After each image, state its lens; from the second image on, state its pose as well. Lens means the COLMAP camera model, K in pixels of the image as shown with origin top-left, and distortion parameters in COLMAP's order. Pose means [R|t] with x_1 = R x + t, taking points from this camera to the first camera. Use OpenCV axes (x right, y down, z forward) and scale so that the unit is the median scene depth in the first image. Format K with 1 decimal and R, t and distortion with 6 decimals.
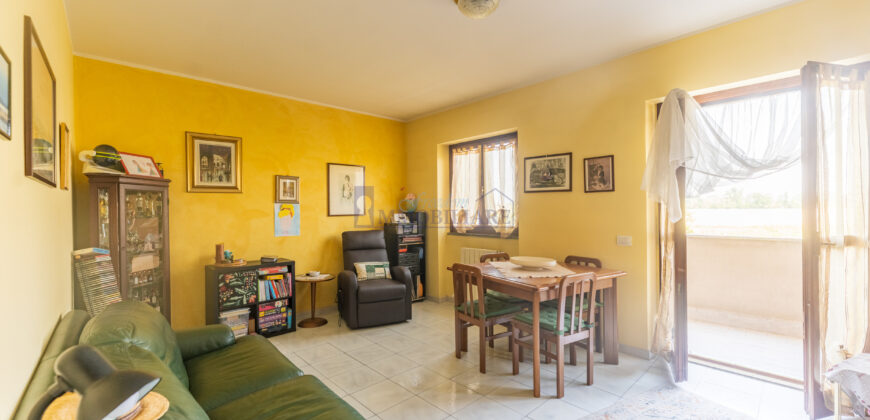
lens RADIAL K [[345.1, 0, 436.8], [0, 345.1, 210.0], [0, 0, 1]] dist [-0.006721, 0.000255]
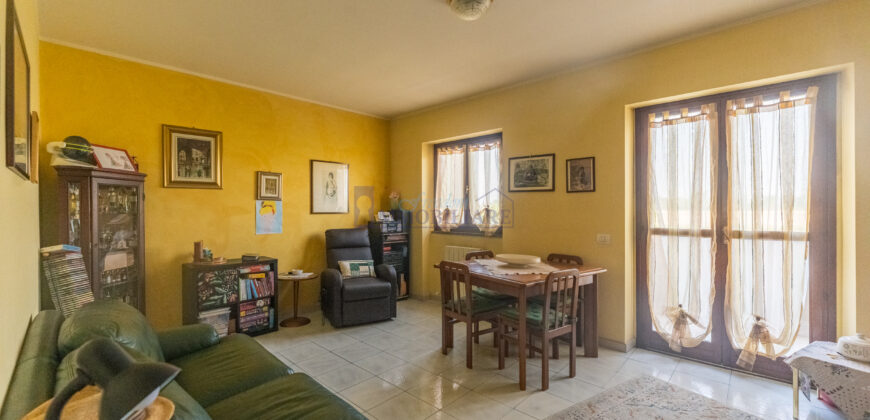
lens RADIAL K [[345.1, 0, 438.3], [0, 345.1, 209.6], [0, 0, 1]] dist [-0.006721, 0.000255]
pose [[0.997748, 0.008090, 0.066584, -0.023302], [-0.008155, 0.999967, 0.000701, 0.002950], [-0.066576, -0.001242, 0.997781, -0.007576]]
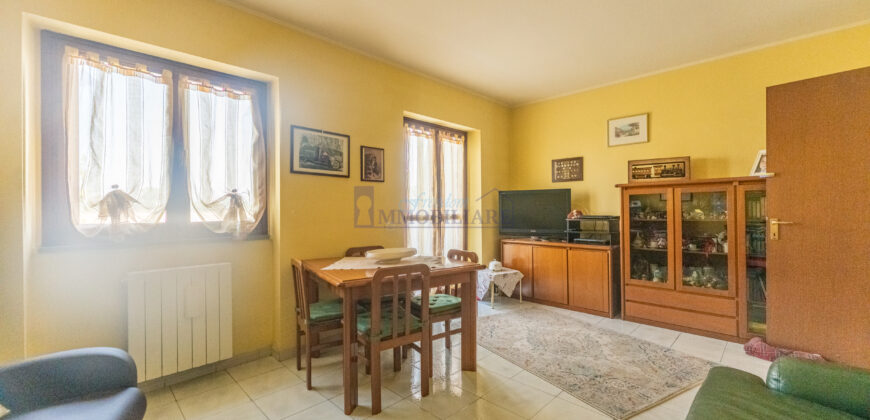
lens RADIAL K [[345.1, 0, 432.4], [0, 345.1, 211.5], [0, 0, 1]] dist [-0.006721, 0.000255]
pose [[-0.023732, 0.005093, 0.999705, -0.514153], [0.005251, 0.999974, -0.004969, 0.039536], [-0.999705, 0.005131, -0.023758, 0.774342]]
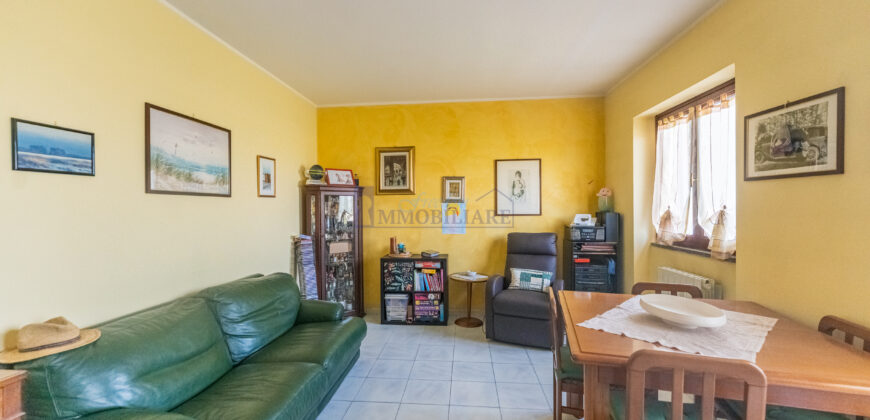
lens RADIAL K [[345.1, 0, 435.5], [0, 345.1, 210.4], [0, 0, 1]] dist [-0.006721, 0.000255]
pose [[0.663582, 0.011092, -0.748021, 0.360738], [-0.000081, 0.999891, 0.014755, -0.012985], [0.748104, -0.009731, 0.663511, 0.299715]]
